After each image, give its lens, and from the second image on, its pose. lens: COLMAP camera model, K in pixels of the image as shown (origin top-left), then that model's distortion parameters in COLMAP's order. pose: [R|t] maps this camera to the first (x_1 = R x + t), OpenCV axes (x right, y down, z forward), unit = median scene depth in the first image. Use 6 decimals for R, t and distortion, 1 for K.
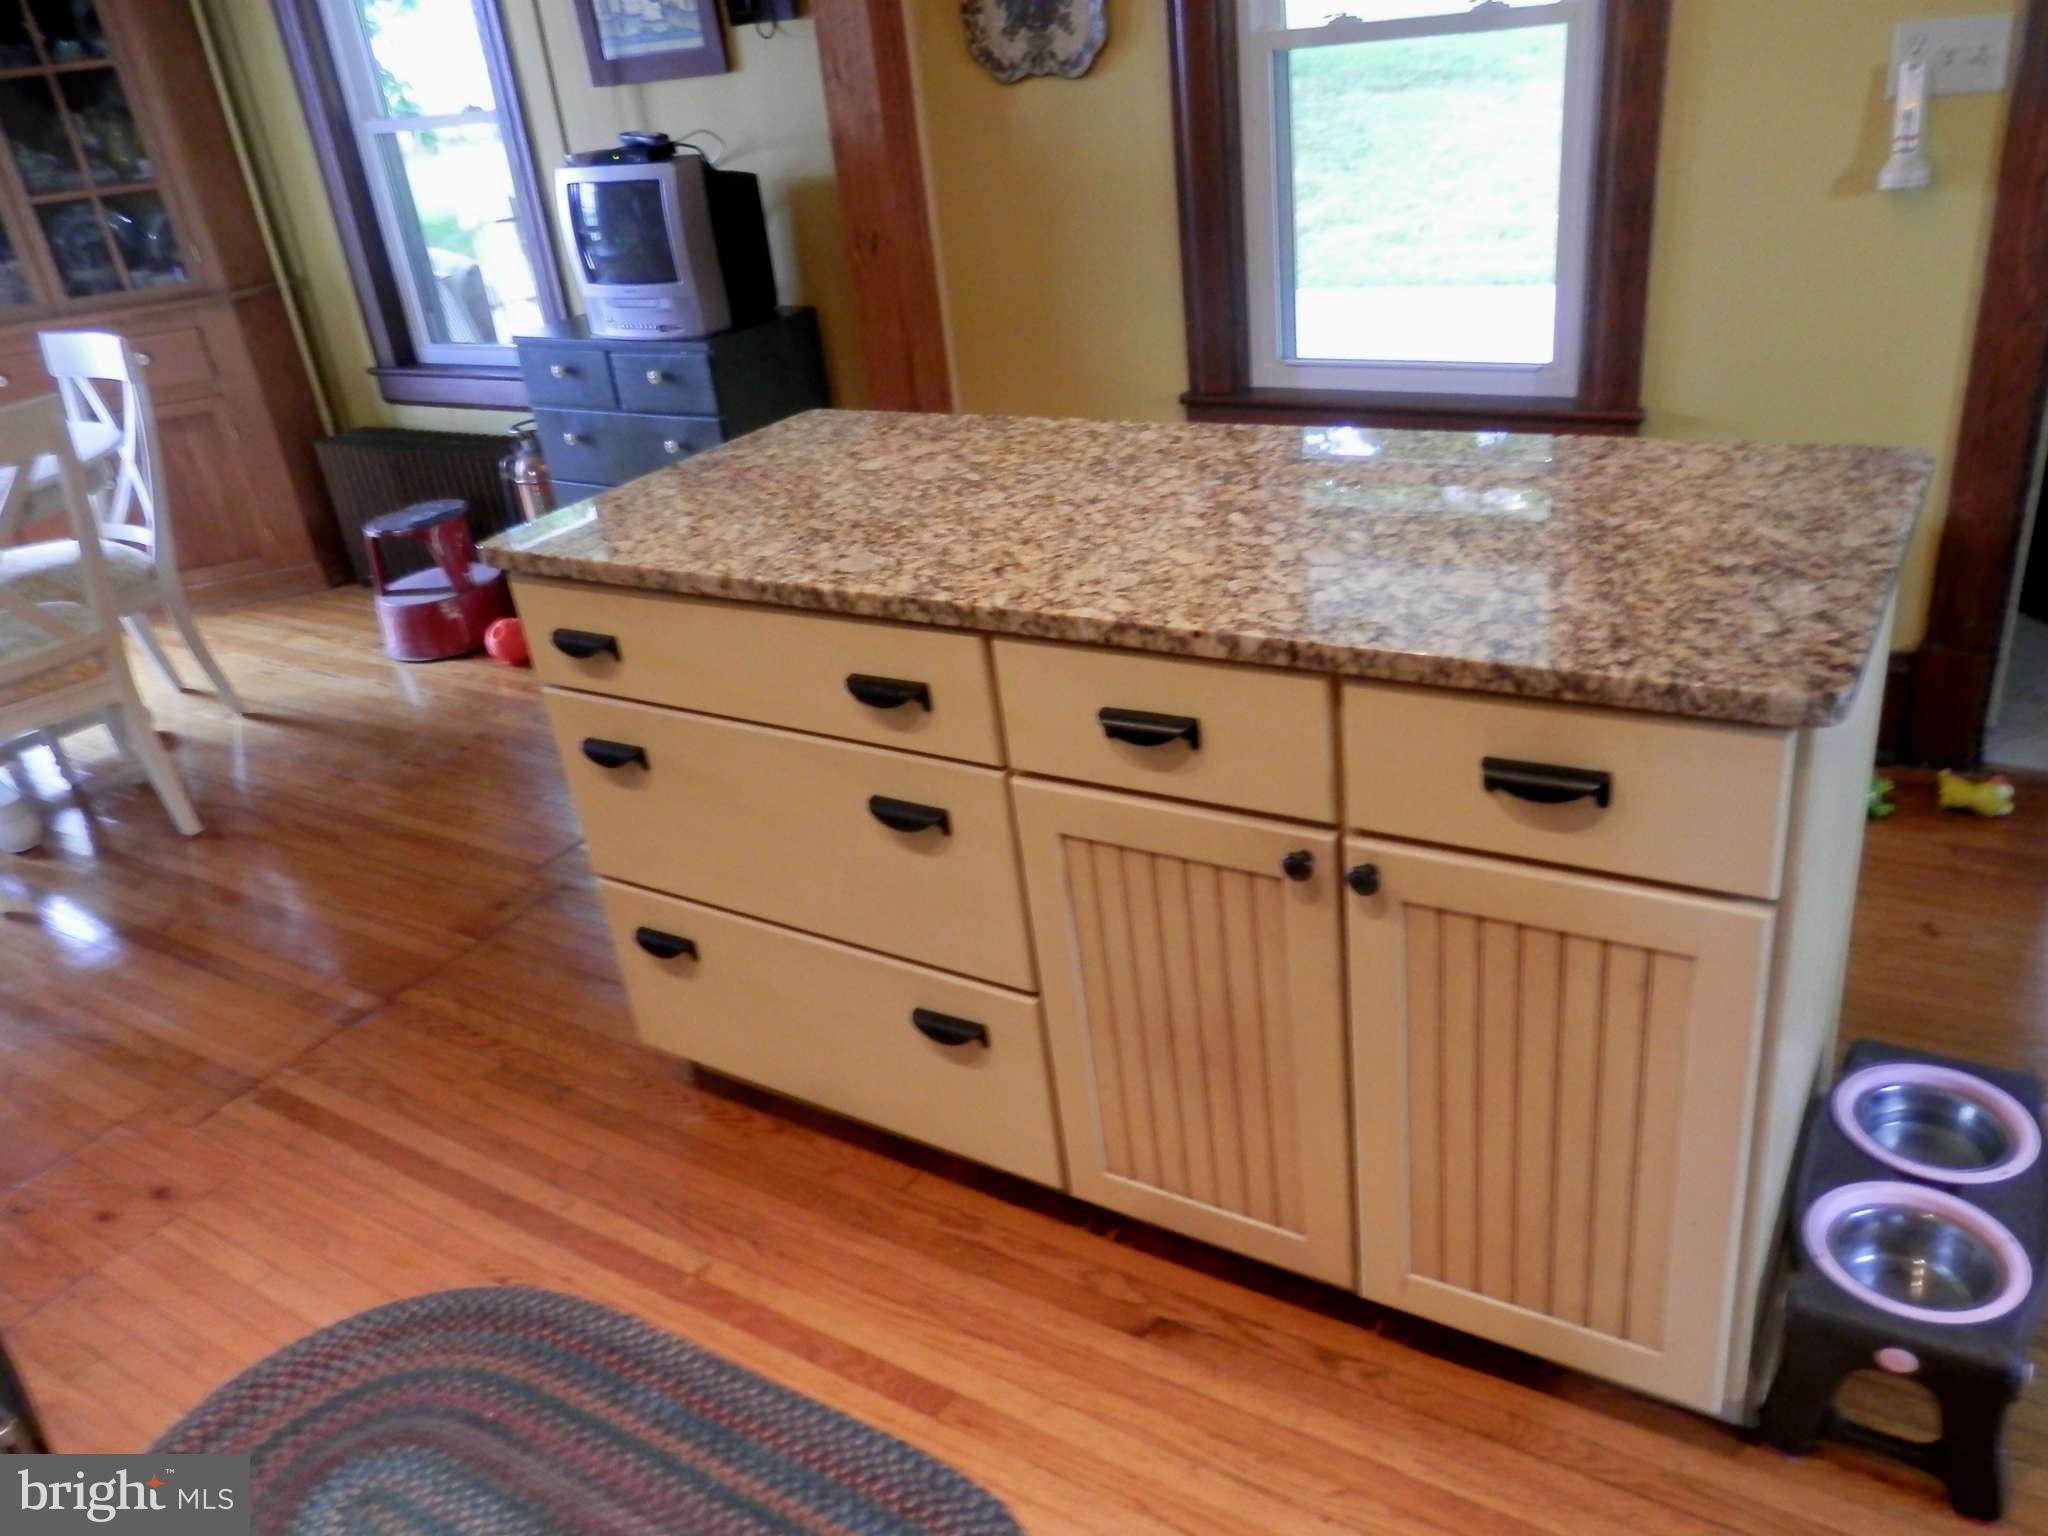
lens RADIAL K [[1527.2, 0, 1024.0], [0, 1527.2, 768.0], [0, 0, 1]] dist [0.006718, -0.000506]
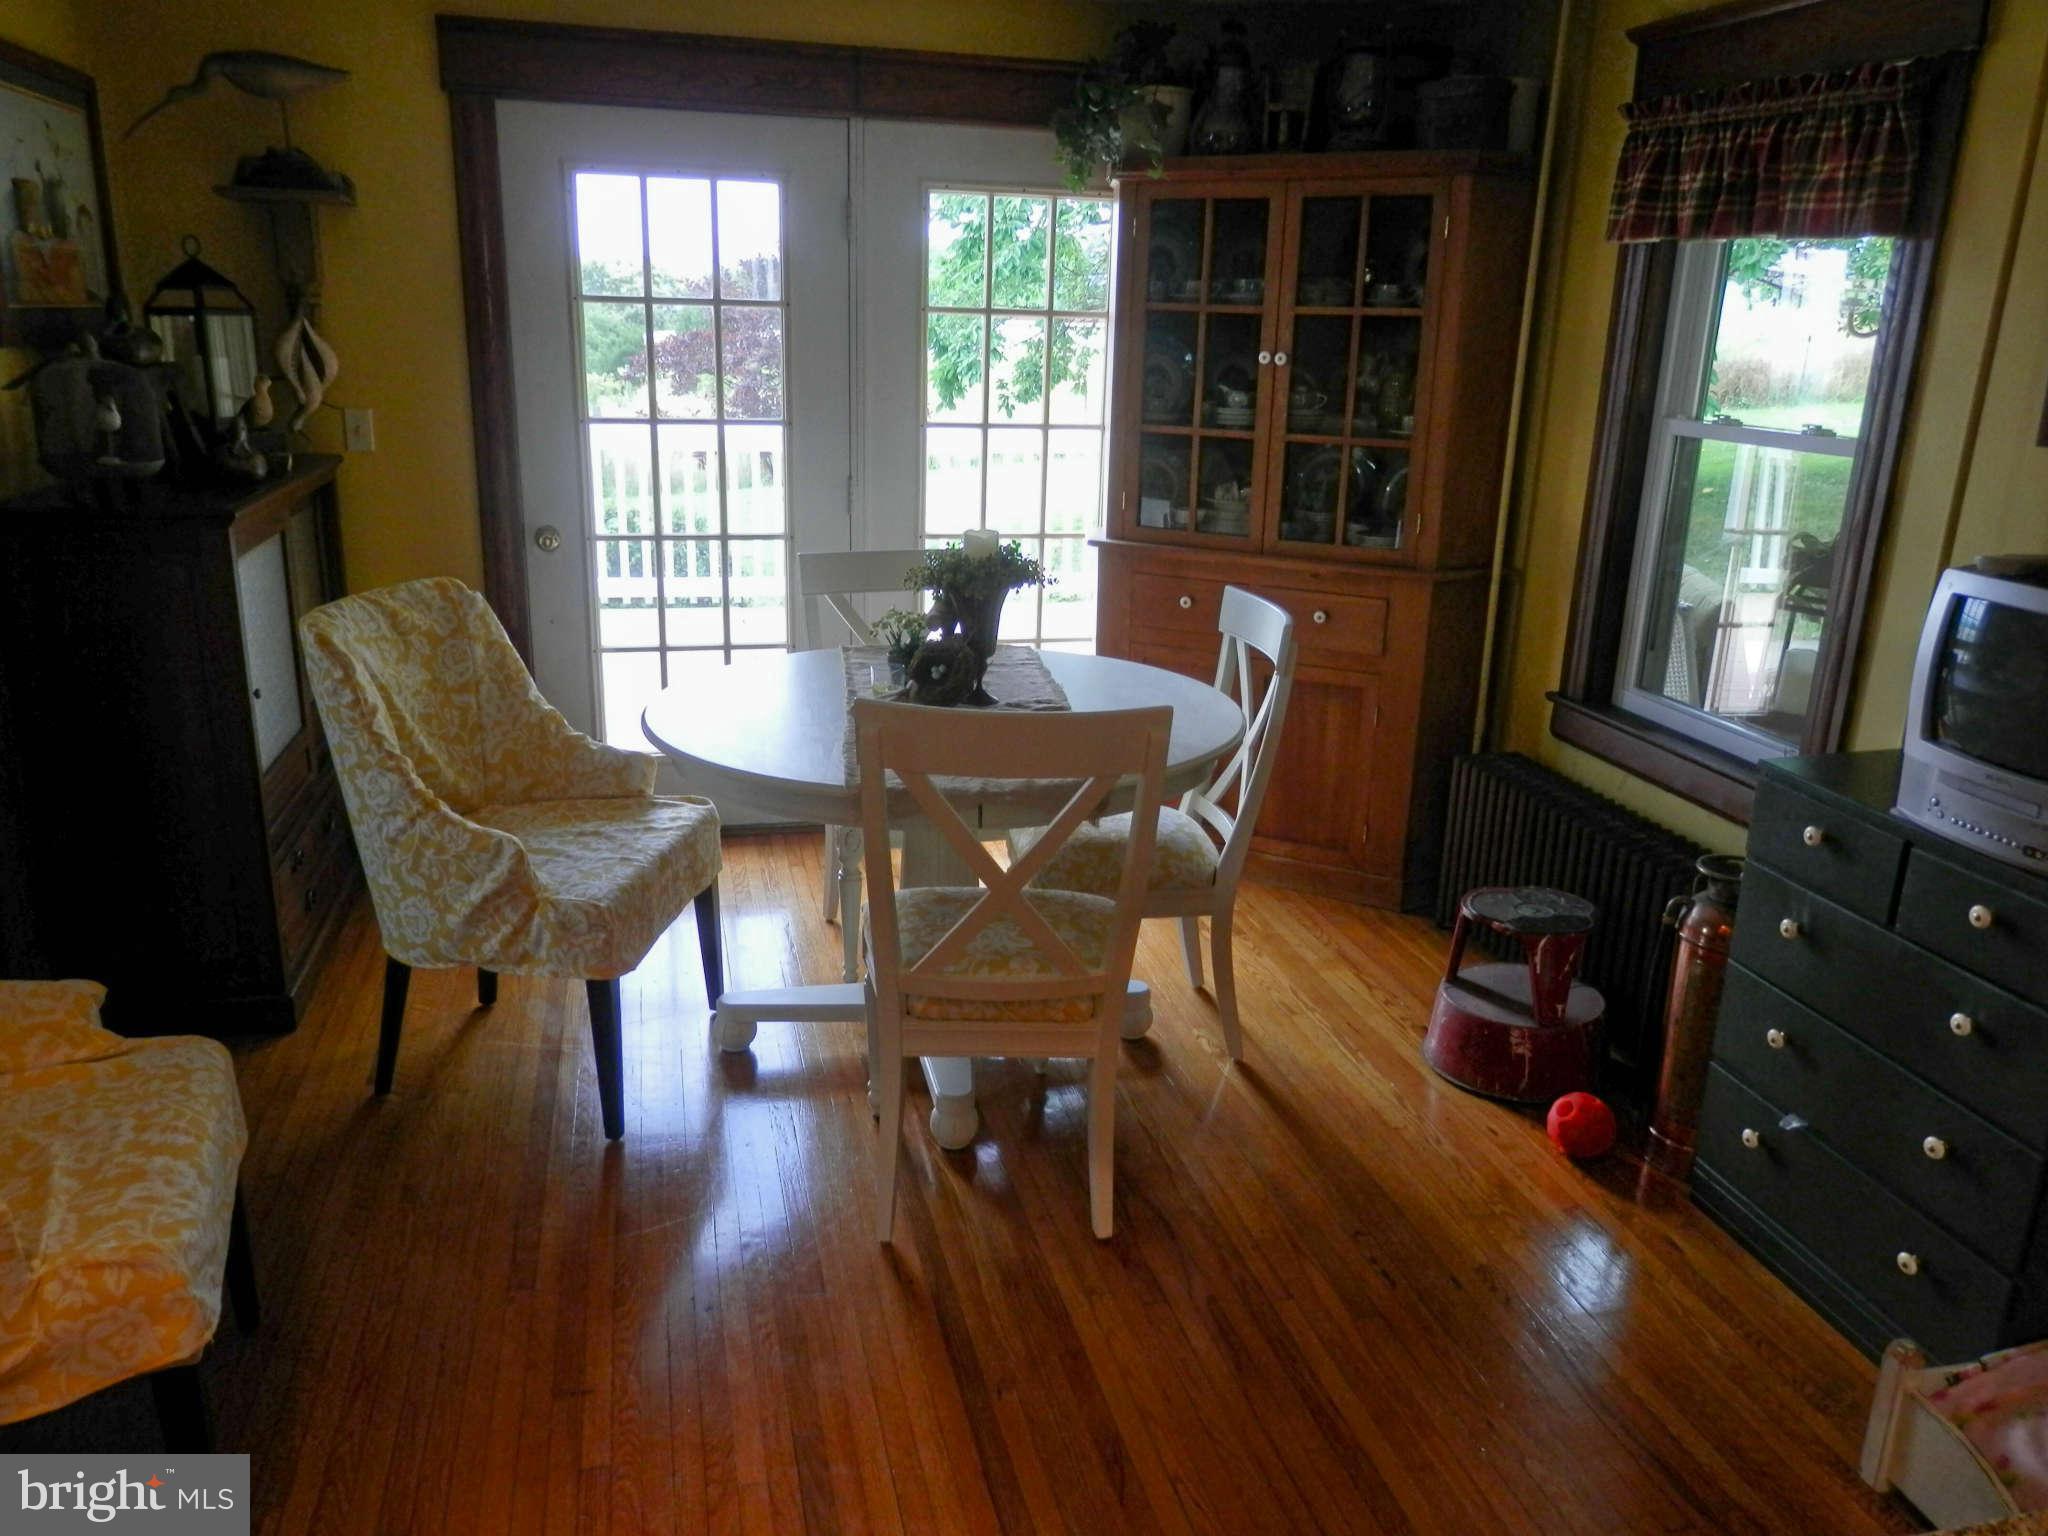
lens RADIAL K [[1527.2, 0, 1024.0], [0, 1527.2, 768.0], [0, 0, 1]] dist [0.006718, -0.000506]
pose [[0.721264, 0.323795, -0.612320, -0.129296], [-0.405716, 0.913983, 0.005413, -0.126341], [0.561403, 0.244523, 0.790591, 0.226625]]
